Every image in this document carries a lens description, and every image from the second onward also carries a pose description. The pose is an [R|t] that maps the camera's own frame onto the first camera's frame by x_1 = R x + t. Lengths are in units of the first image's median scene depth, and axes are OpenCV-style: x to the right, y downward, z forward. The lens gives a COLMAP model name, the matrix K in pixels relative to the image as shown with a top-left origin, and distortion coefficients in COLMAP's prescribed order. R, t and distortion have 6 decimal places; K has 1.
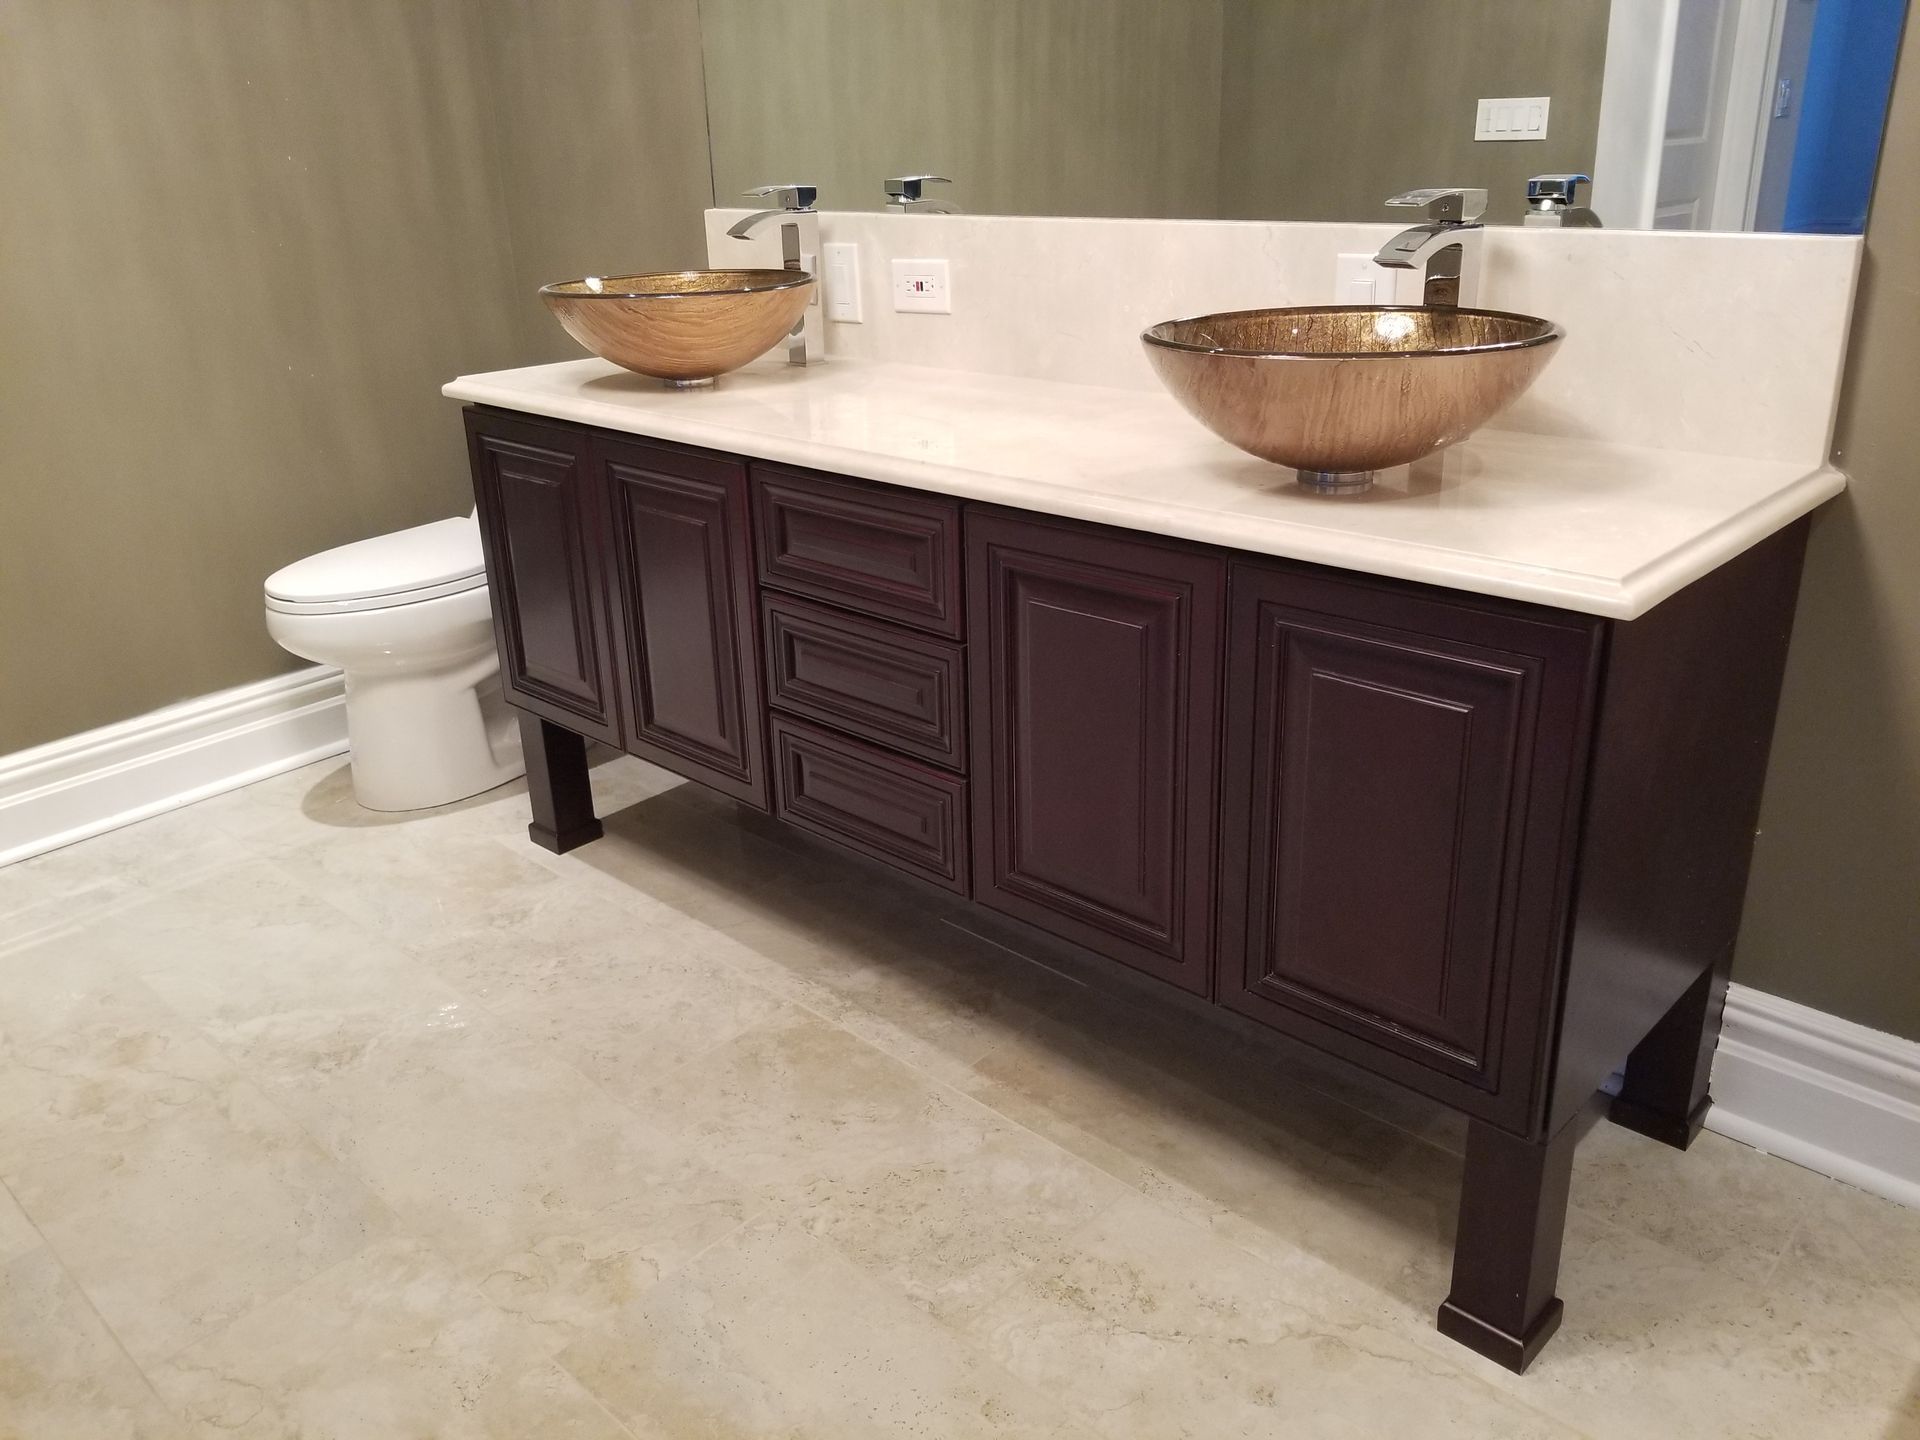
lens RADIAL K [[1533.8, 0, 956.6], [0, 1533.8, 720.6], [0, 0, 1]] dist [0.016768, -0.011886]
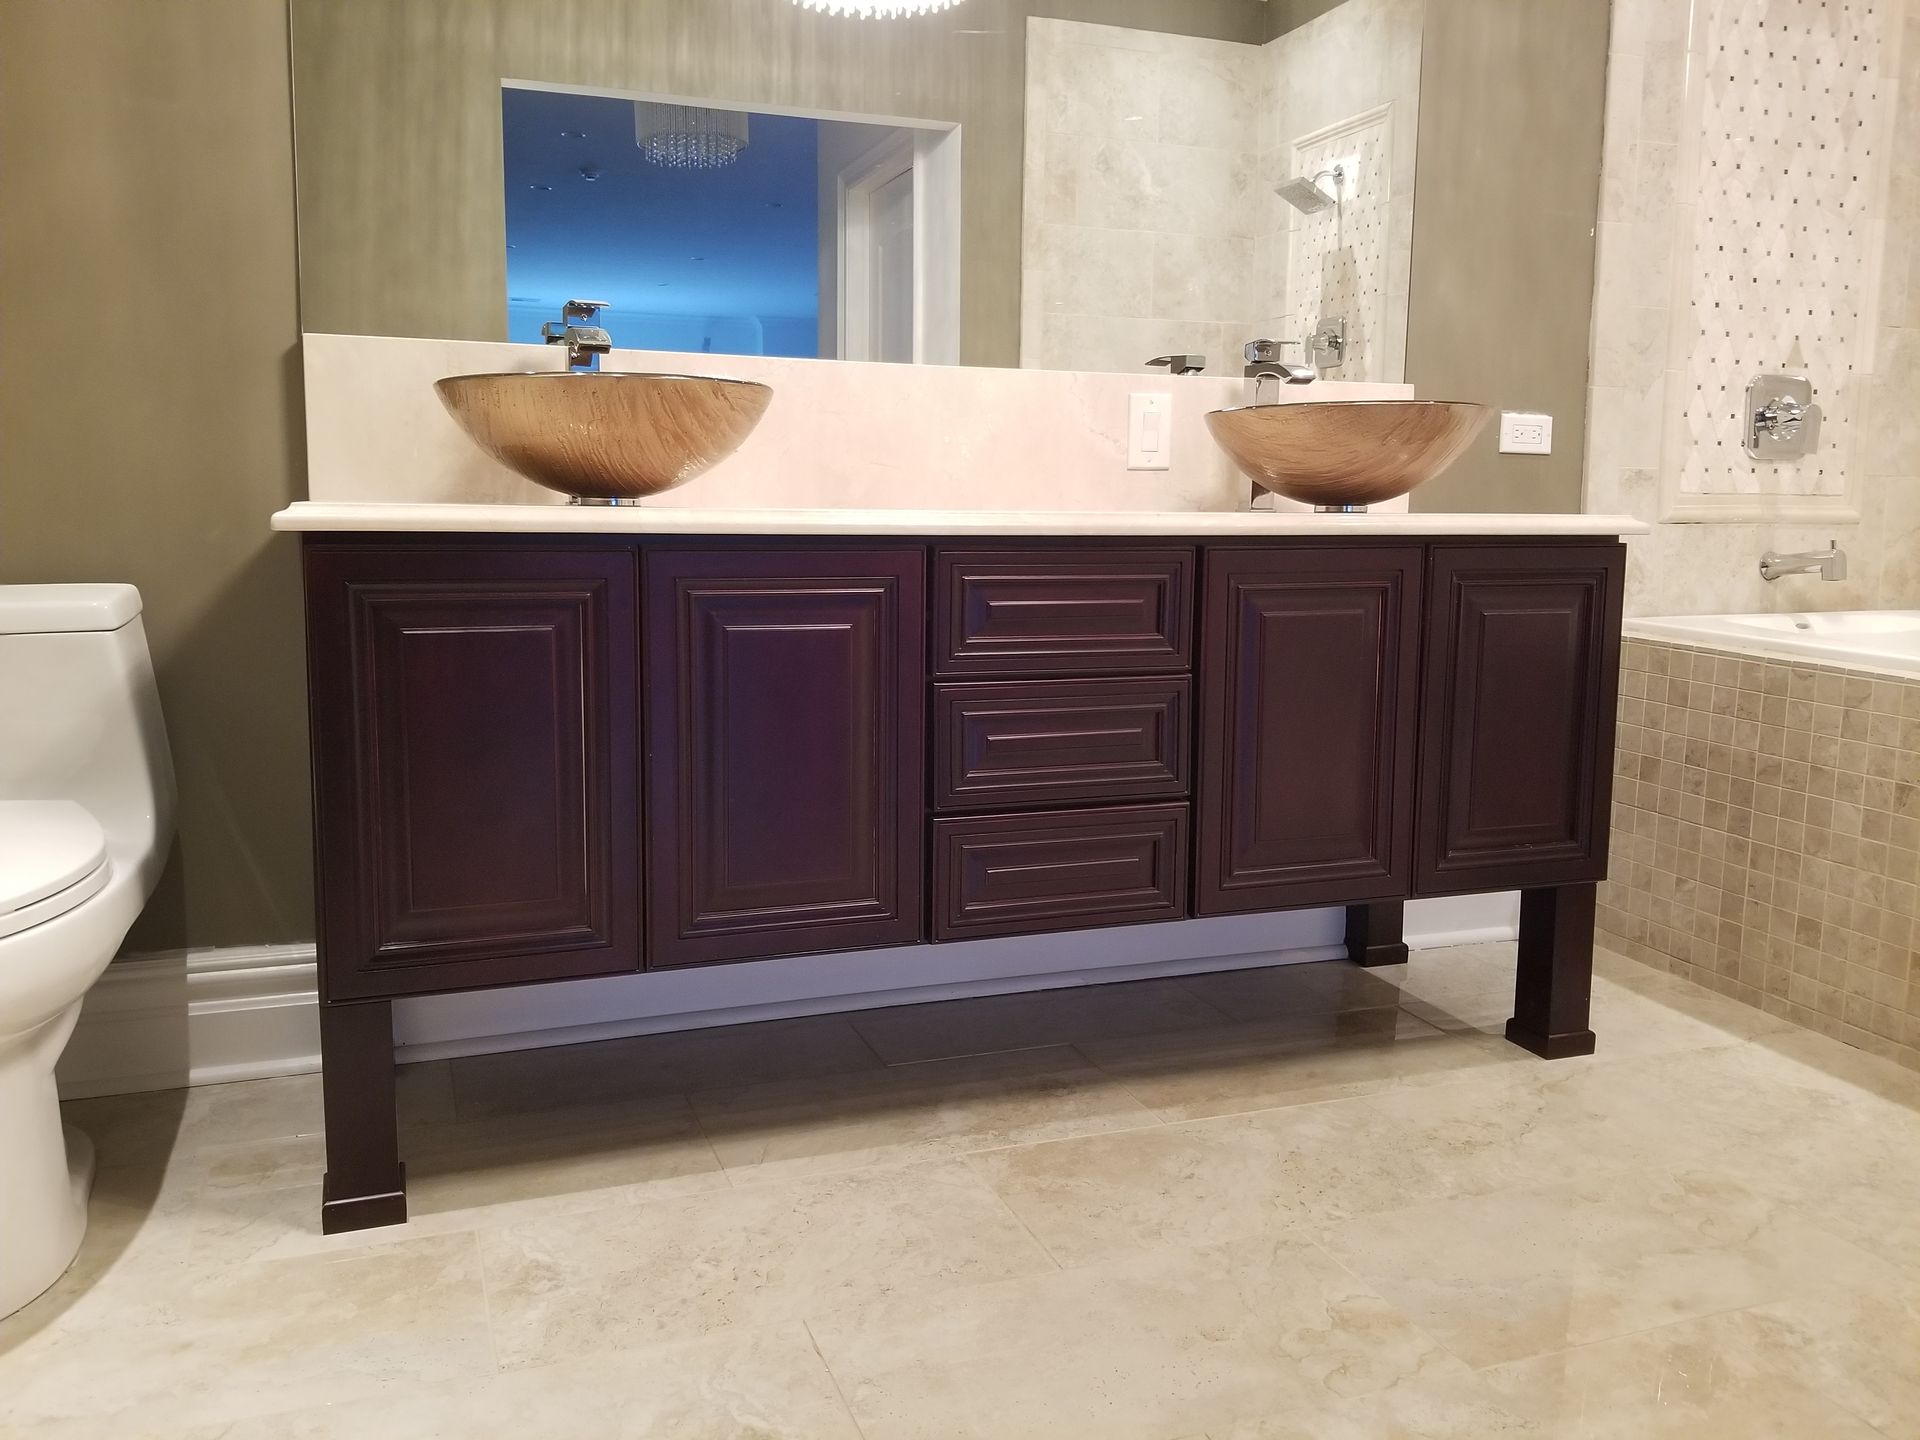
lens RADIAL K [[1533.8, 0, 958.3], [0, 1533.8, 712.1], [0, 0, 1]] dist [0.016768, -0.011886]
pose [[0.420892, -0.087820, 0.902849, -0.968720], [0.314612, 0.947655, -0.054488, -0.012461], [-0.850805, 0.306981, 0.426490, 0.594074]]
